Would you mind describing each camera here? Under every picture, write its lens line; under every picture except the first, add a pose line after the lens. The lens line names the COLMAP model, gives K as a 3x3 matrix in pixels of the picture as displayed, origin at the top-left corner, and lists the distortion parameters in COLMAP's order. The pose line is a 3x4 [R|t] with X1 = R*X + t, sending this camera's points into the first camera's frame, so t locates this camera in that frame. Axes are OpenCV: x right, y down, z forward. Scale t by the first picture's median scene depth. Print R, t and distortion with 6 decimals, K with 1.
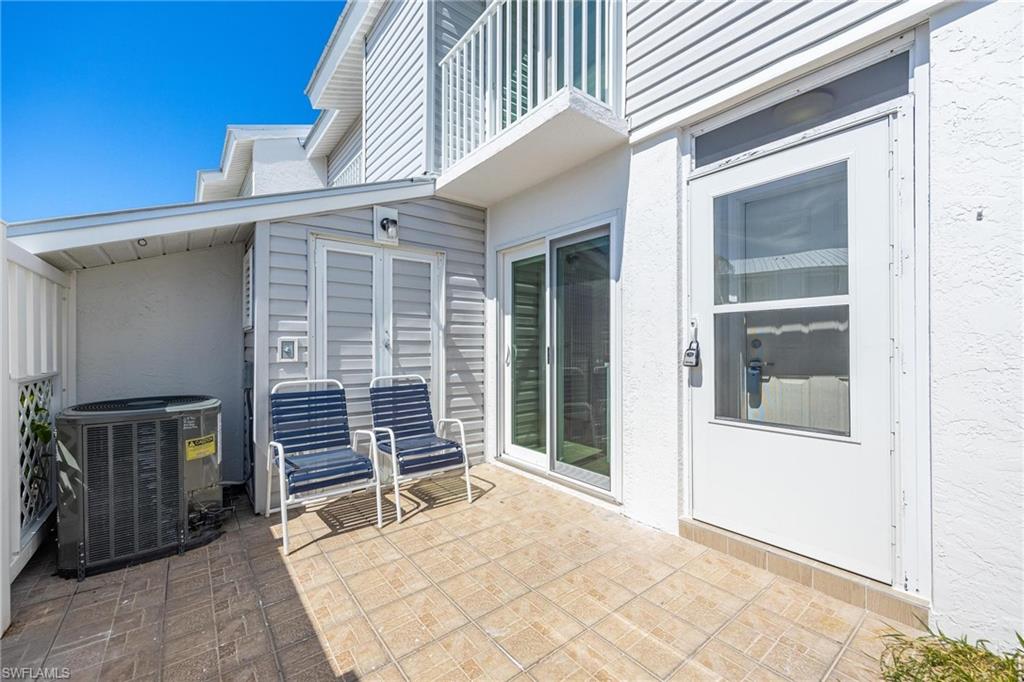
lens RADIAL K [[412.6, 0, 509.7], [0, 412.6, 340.5], [0, 0, 1]] dist [0.000535, 0.000103]
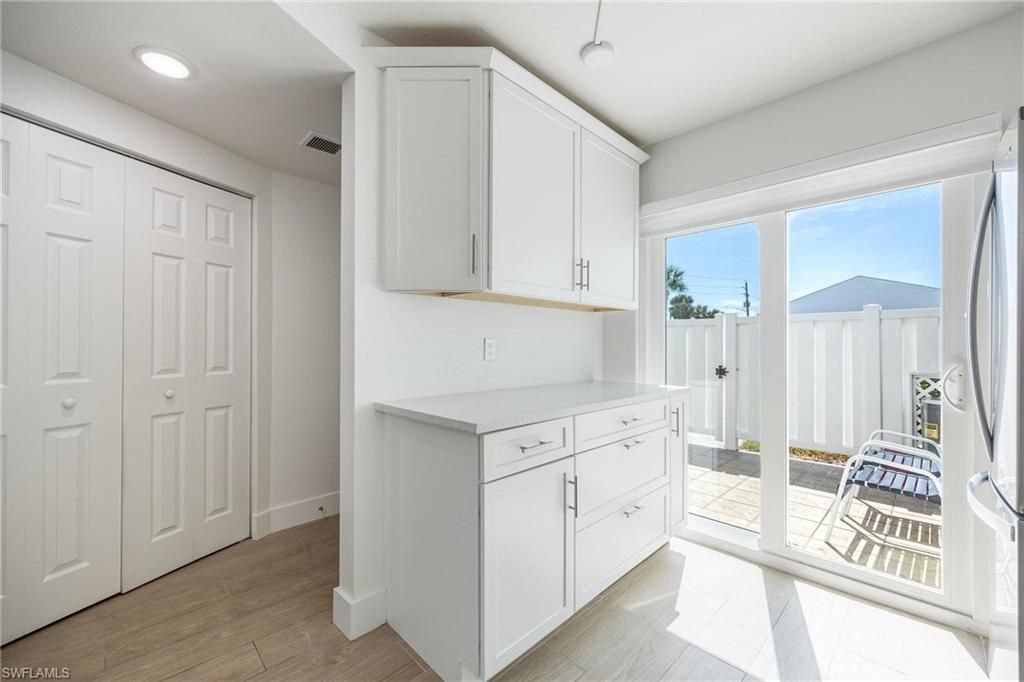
lens RADIAL K [[412.6, 0, 509.7], [0, 412.6, 340.5], [0, 0, 1]] dist [0.000535, 0.000103]
pose [[-0.994068, -0.002613, -0.108726, 0.747321], [-0.001549, 0.999950, -0.009867, -0.029632], [0.108746, -0.009640, -0.994023, 1.976041]]
